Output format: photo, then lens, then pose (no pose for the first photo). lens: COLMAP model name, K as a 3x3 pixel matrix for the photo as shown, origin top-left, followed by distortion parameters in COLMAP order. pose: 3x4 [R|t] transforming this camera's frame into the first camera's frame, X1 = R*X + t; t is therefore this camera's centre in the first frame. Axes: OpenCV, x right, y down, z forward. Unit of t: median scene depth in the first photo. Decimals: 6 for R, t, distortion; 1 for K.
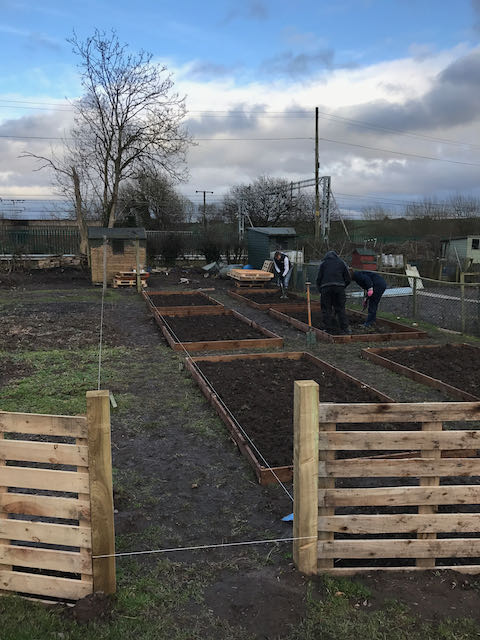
lens RADIAL K [[520.8, 0, 241.1], [0, 520.8, 316.5], [0, 0, 1]] dist [0.016218, -0.000636]
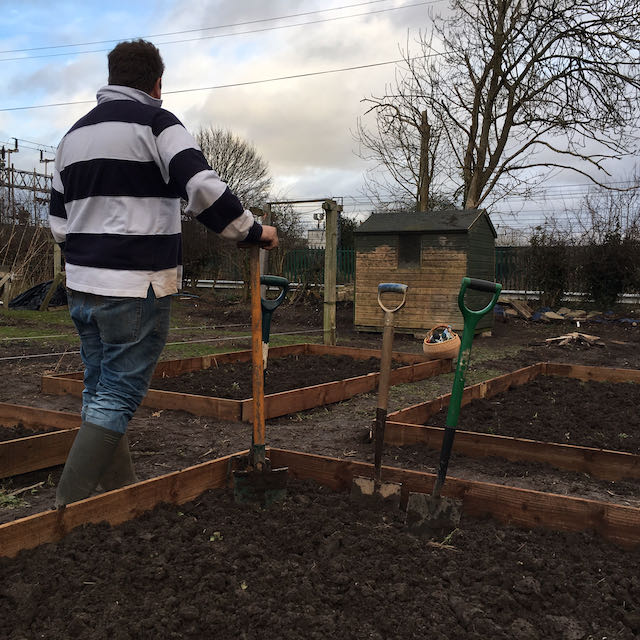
lens RADIAL K [[715.1, 0, 319.4], [0, 715.1, 342.1], [0, 0, 1]] dist [0.020633, -0.005473]
pose [[0.706570, 0.074774, -0.703682, 0.518001], [-0.128968, 0.991354, -0.024155, -0.113395], [0.695792, 0.107820, 0.710104, 1.891273]]
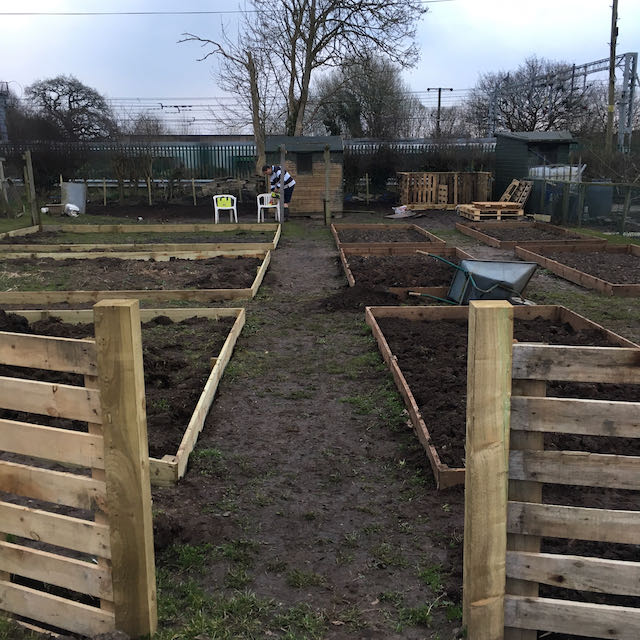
lens RADIAL K [[722.0, 0, 319.0], [0, 722.0, 321.5], [0, 0, 1]] dist [0.088043, -0.130317]
pose [[0.972902, 0.037471, -0.228161, 0.059322], [-0.022140, 0.997344, 0.069389, 0.047196], [0.230155, -0.062458, 0.971148, 0.113582]]
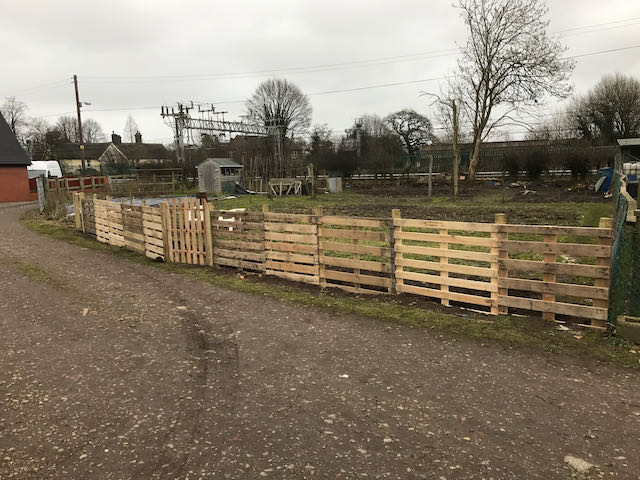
lens RADIAL K [[521.4, 0, 321.8], [0, 521.4, 240.1], [0, 0, 1]] dist [0.032567, -0.008180]
pose [[0.726040, 0.068866, -0.684196, 1.322335], [-0.066066, 0.997356, 0.030280, 0.099327], [0.684472, 0.023217, 0.728670, -0.386089]]
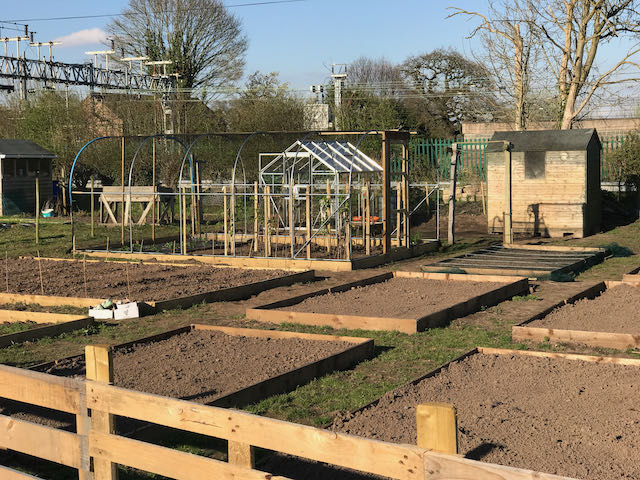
lens RADIAL K [[1046.6, 0, 316.5], [0, 1046.6, 256.0], [0, 0, 1]] dist [-0.144297, 1.142585]
pose [[0.747299, 0.050626, -0.662557, 1.144426], [-0.085632, 0.996116, -0.020472, 0.012460], [0.658947, 0.072035, 0.748732, 0.161493]]
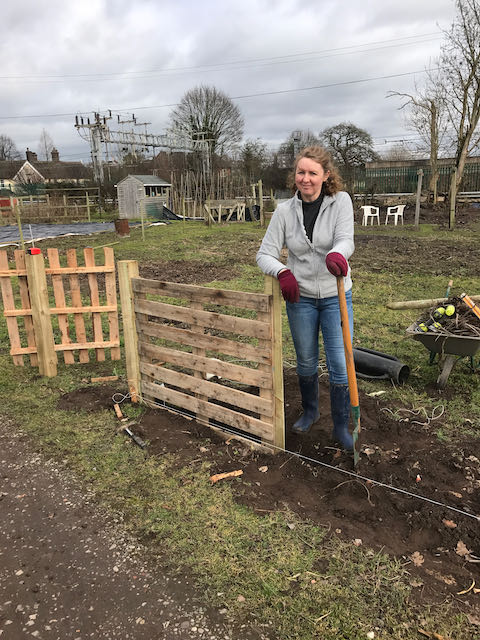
lens RADIAL K [[524.1, 0, 243.0], [0, 524.1, 318.4], [0, 0, 1]] dist [0.003973, 0.004661]
pose [[0.721162, 0.141461, -0.678170, 0.619747], [-0.066008, 0.988507, 0.136002, 0.033800], [0.689615, -0.053315, 0.722211, 0.100301]]
